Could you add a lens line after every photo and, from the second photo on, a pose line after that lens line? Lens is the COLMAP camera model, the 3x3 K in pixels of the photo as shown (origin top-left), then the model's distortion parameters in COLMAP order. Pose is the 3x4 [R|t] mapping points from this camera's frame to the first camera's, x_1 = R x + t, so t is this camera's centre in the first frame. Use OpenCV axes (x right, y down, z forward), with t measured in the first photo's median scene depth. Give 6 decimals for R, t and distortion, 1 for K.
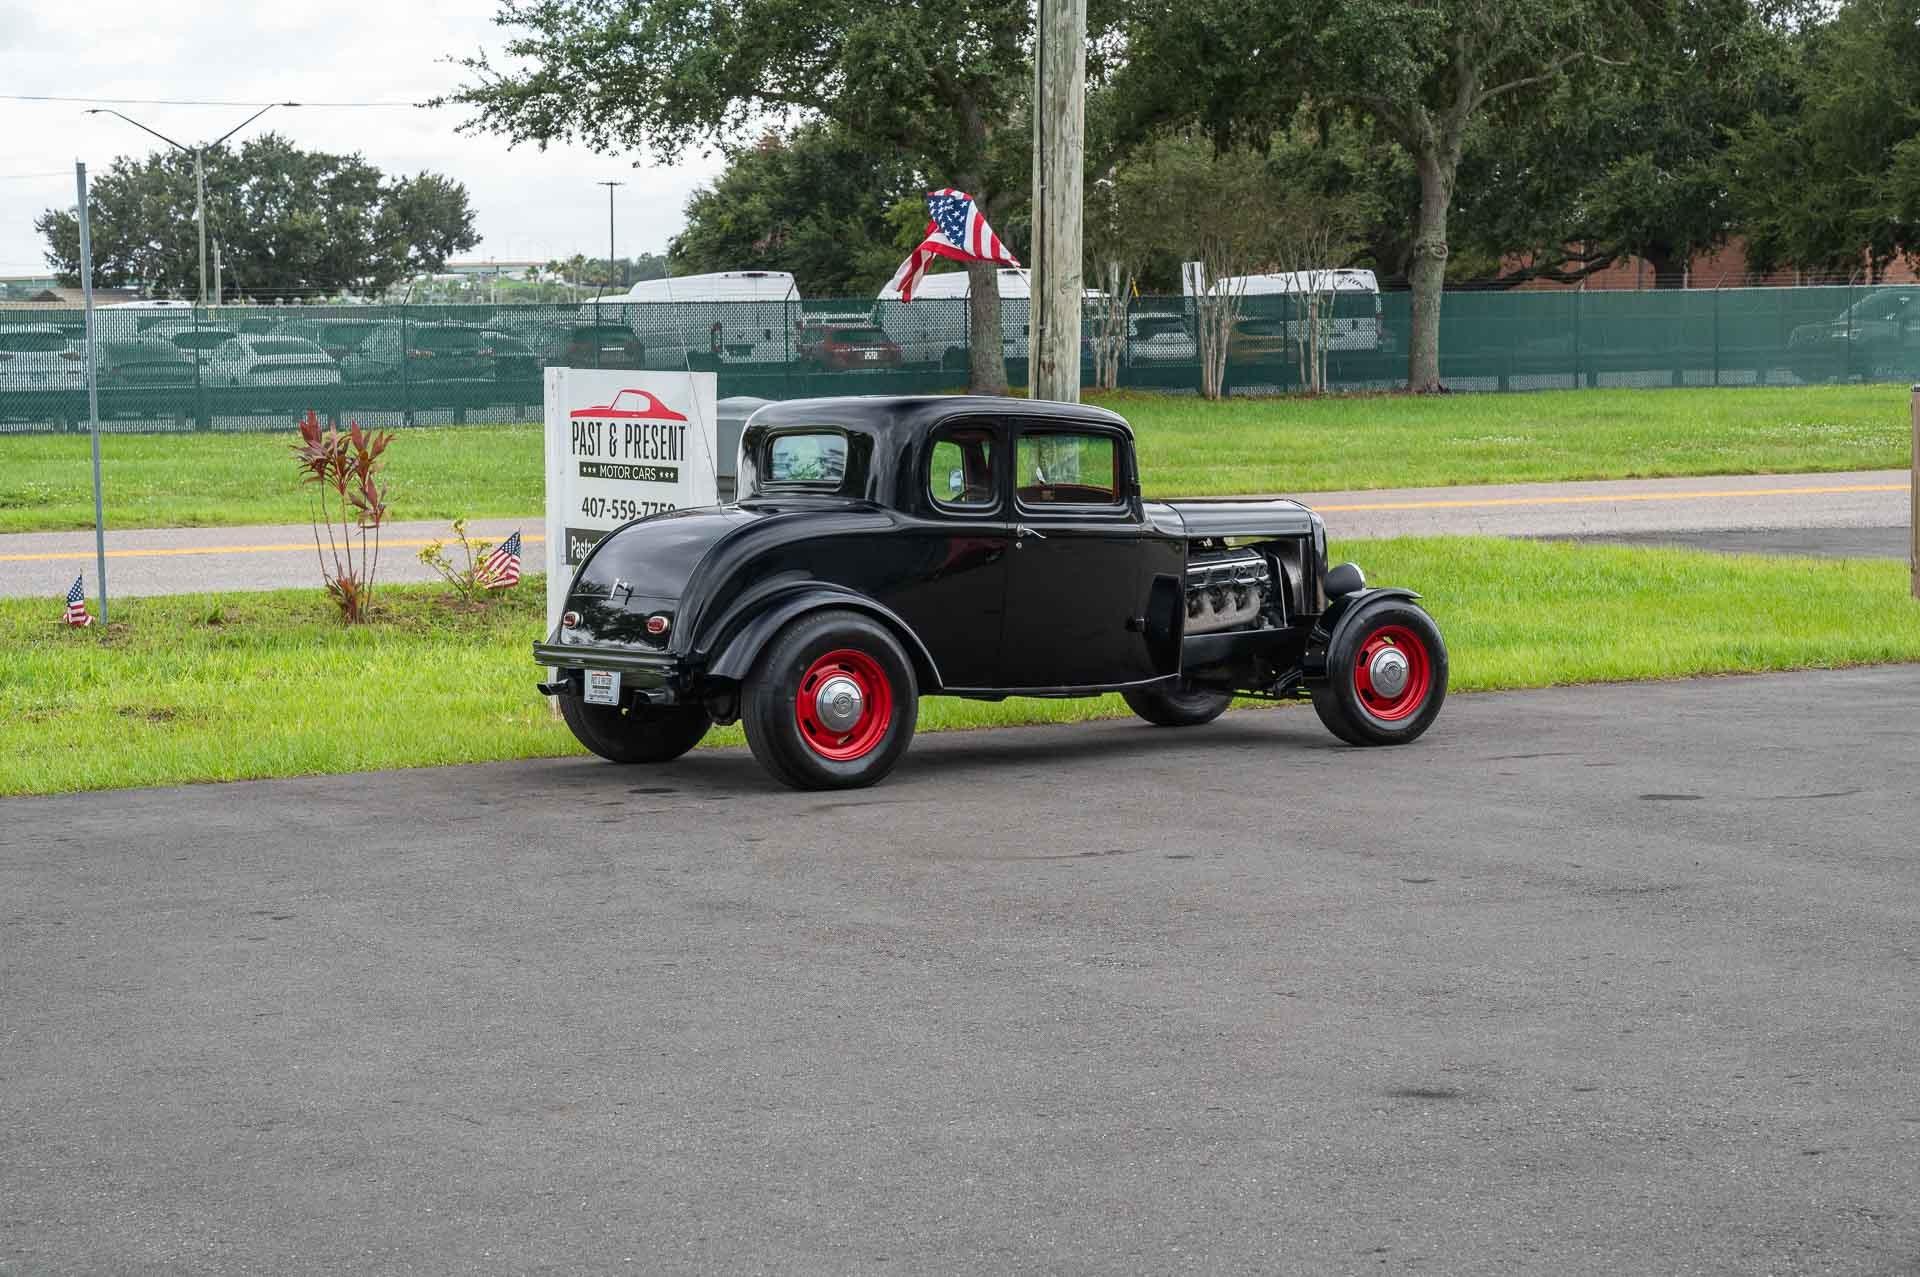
lens RADIAL K [[3902.1, 0, 952.5], [0, 3902.1, 642.2], [0, 0, 1]] dist [0.030553, 0.000000]
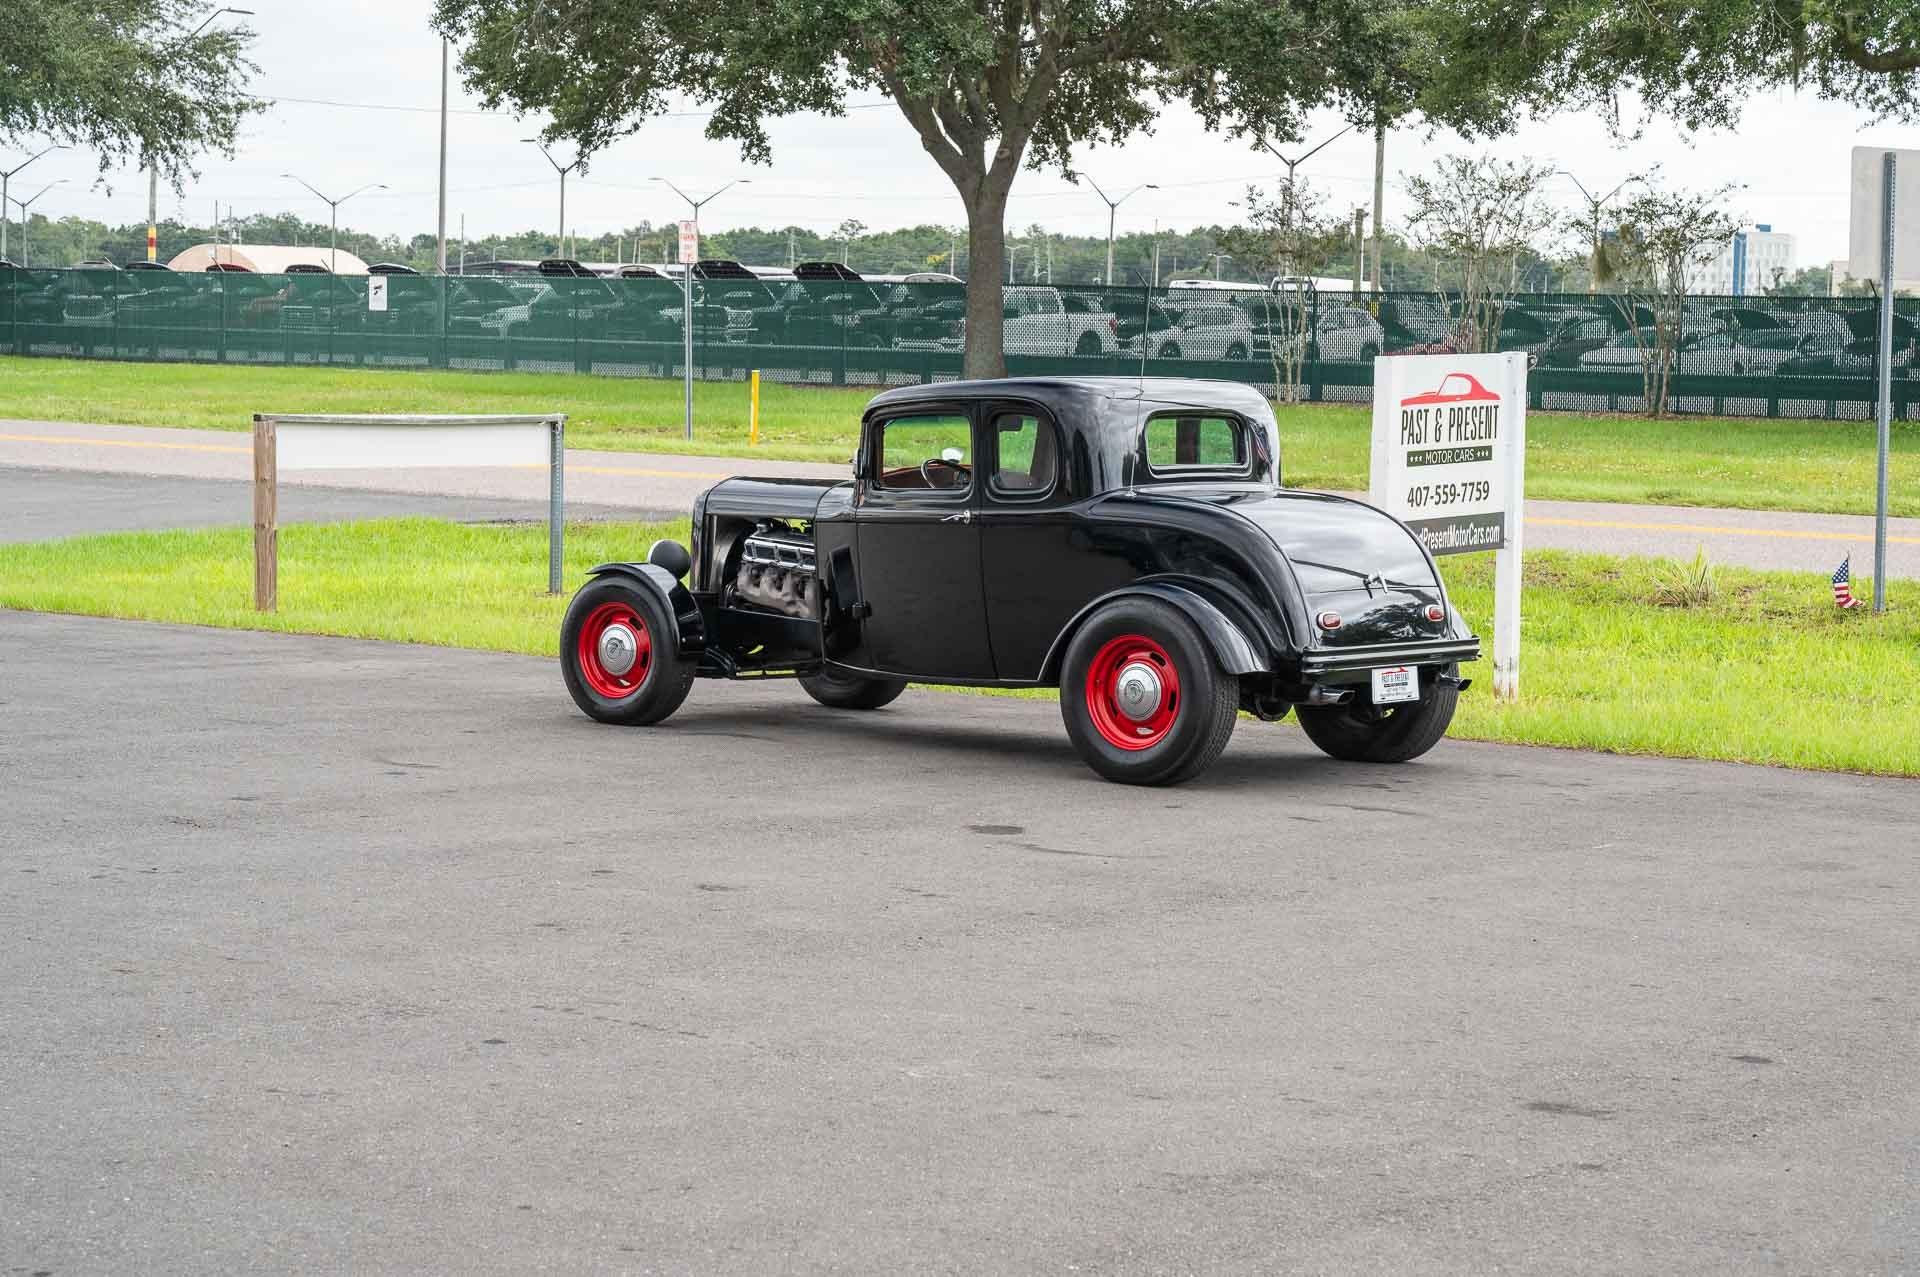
lens RADIAL K [[3902.1, 0, 979.8], [0, 3902.1, 629.4], [0, 0, 1]] dist [0.030553, 0.000000]
pose [[-0.368845, -0.083317, 0.925749, -0.954943], [0.072683, 0.990339, 0.118089, -0.124682], [-0.926645, 0.110843, -0.359226, 1.455080]]
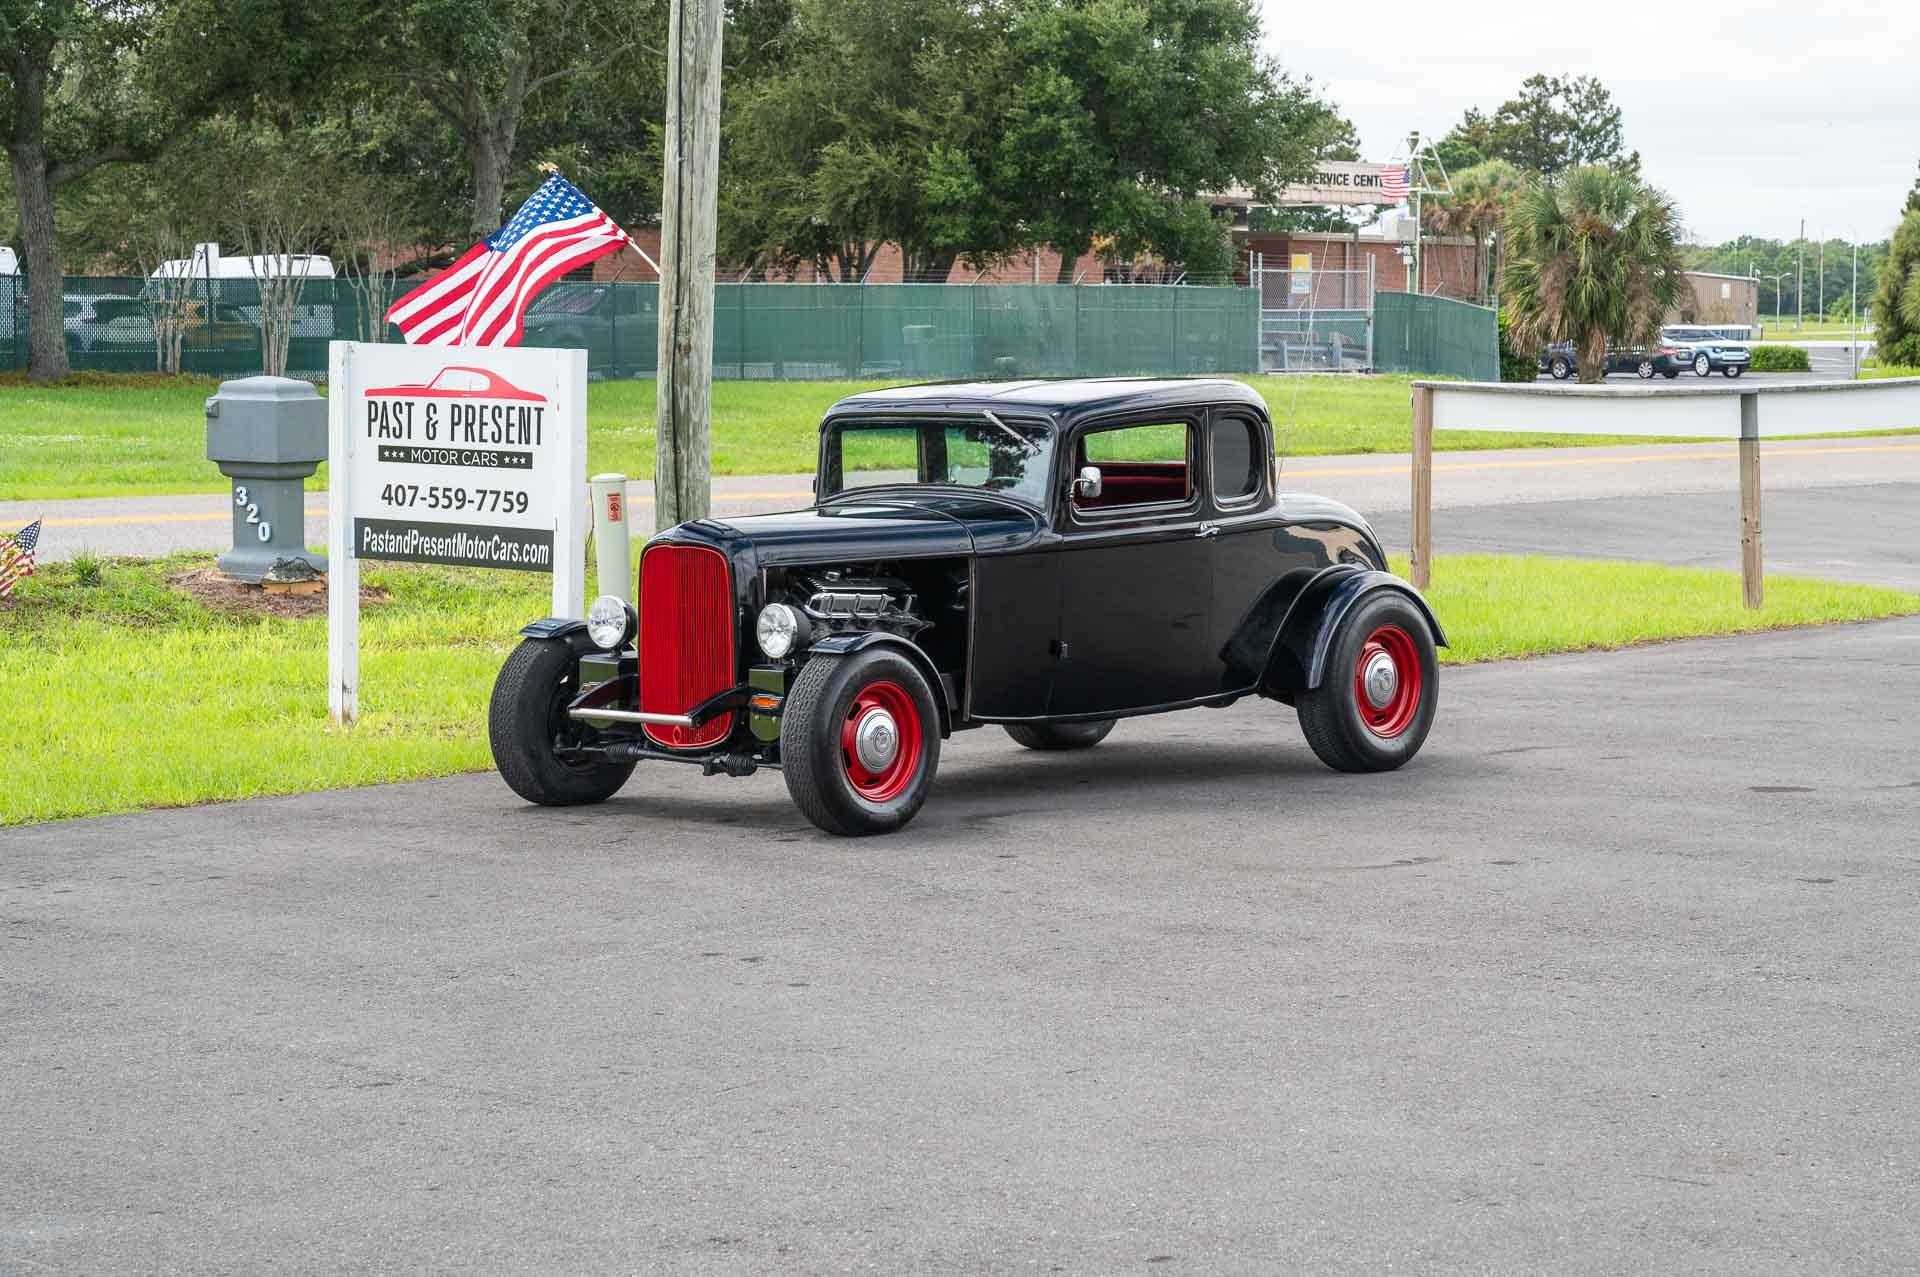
lens RADIAL K [[3902.1, 0, 974.7], [0, 3902.1, 673.1], [0, 0, 1]] dist [0.030553, 0.000000]
pose [[0.948144, -0.011110, 0.317648, -0.254914], [0.007987, 0.999906, 0.011134, -0.002131], [-0.317742, -0.008019, 0.948143, 0.092837]]
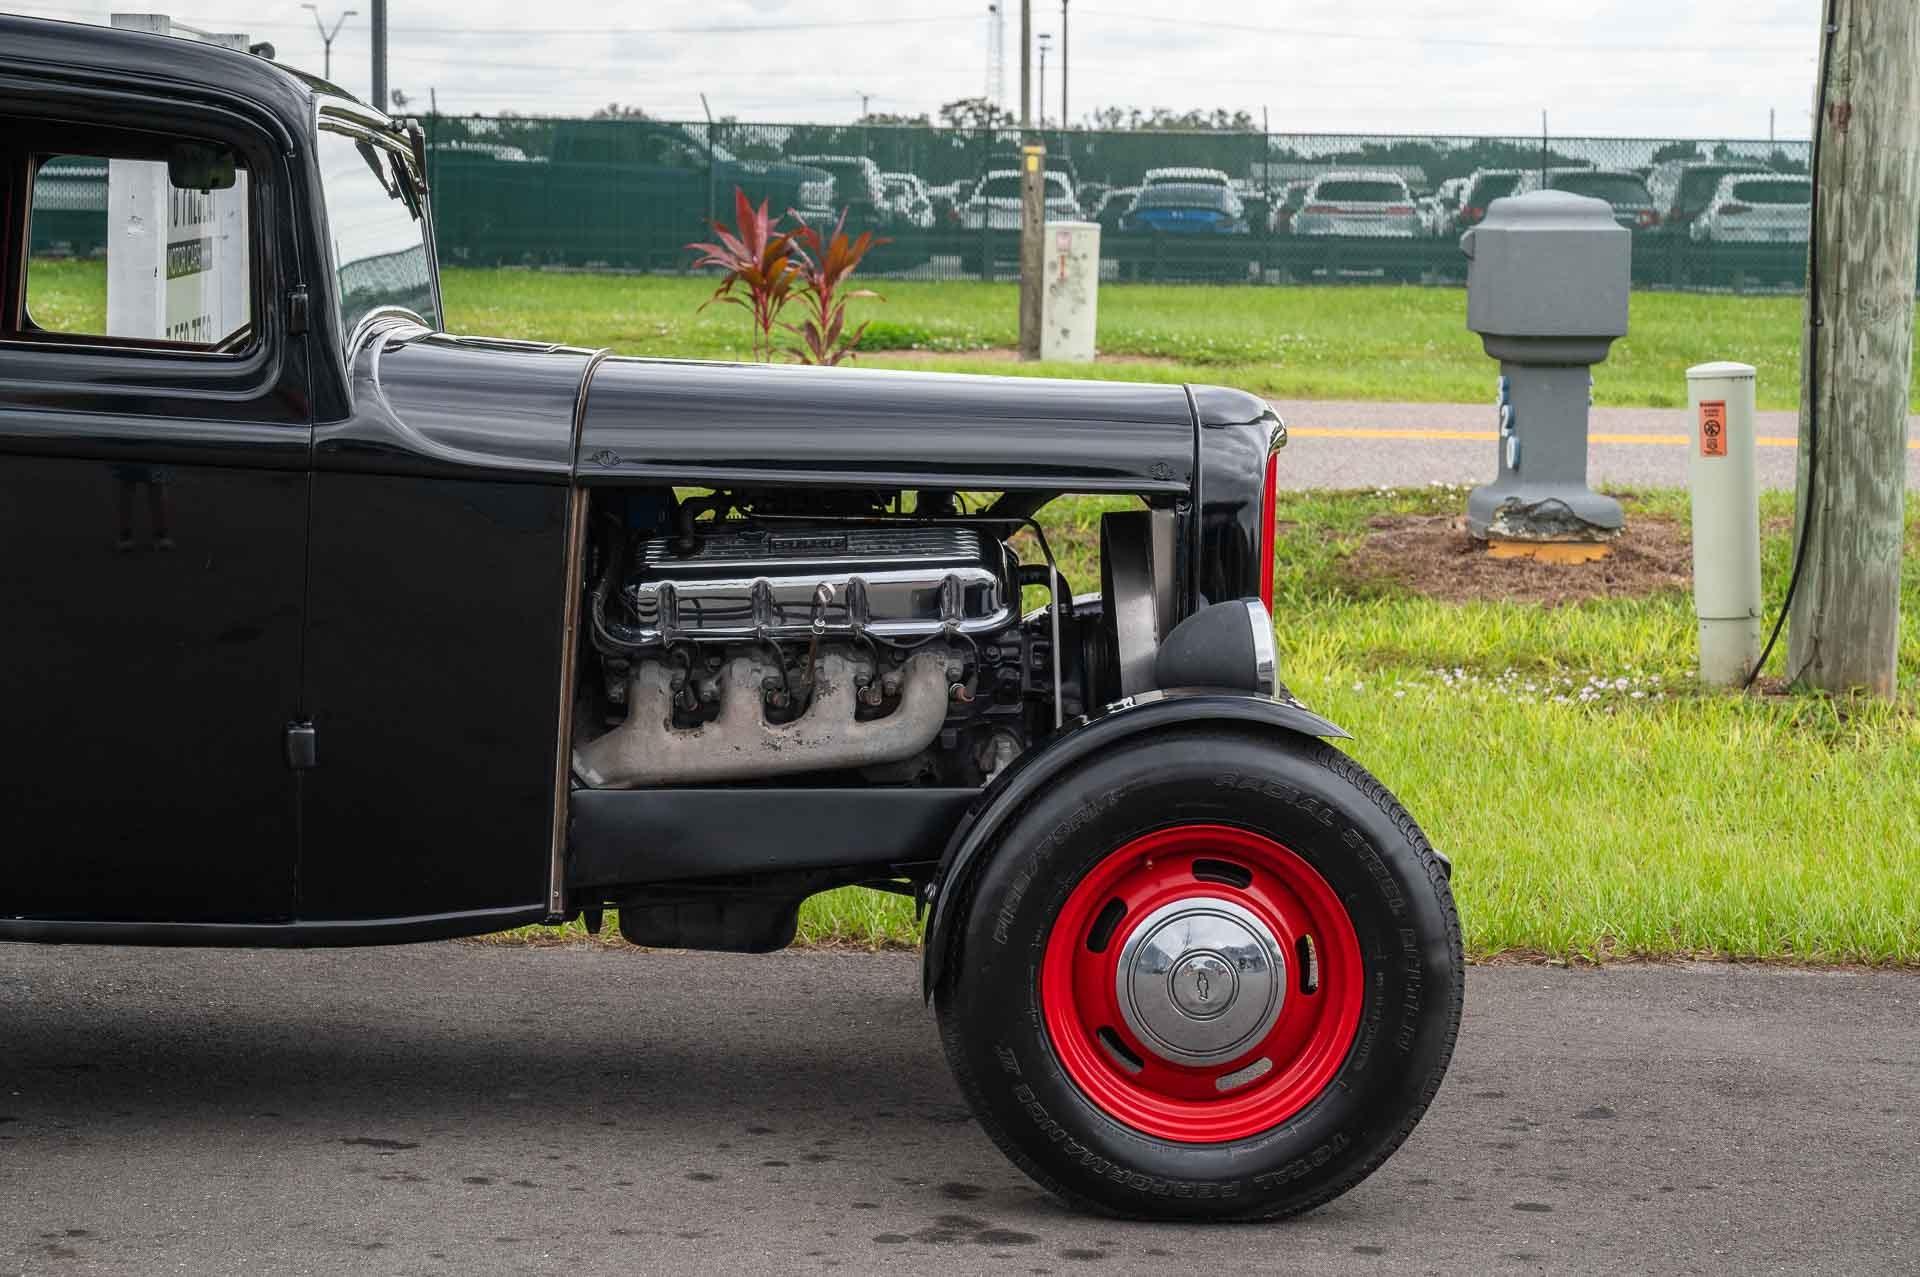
lens RADIAL K [[3902.1, 0, 941.7], [0, 3902.1, 623.8], [0, 0, 1]] dist [0.030553, 0.000000]
pose [[0.849291, 0.081179, -0.521647, 0.220593], [-0.068834, 0.996699, 0.043038, -0.027152], [0.523419, -0.000644, 0.852075, 0.658310]]
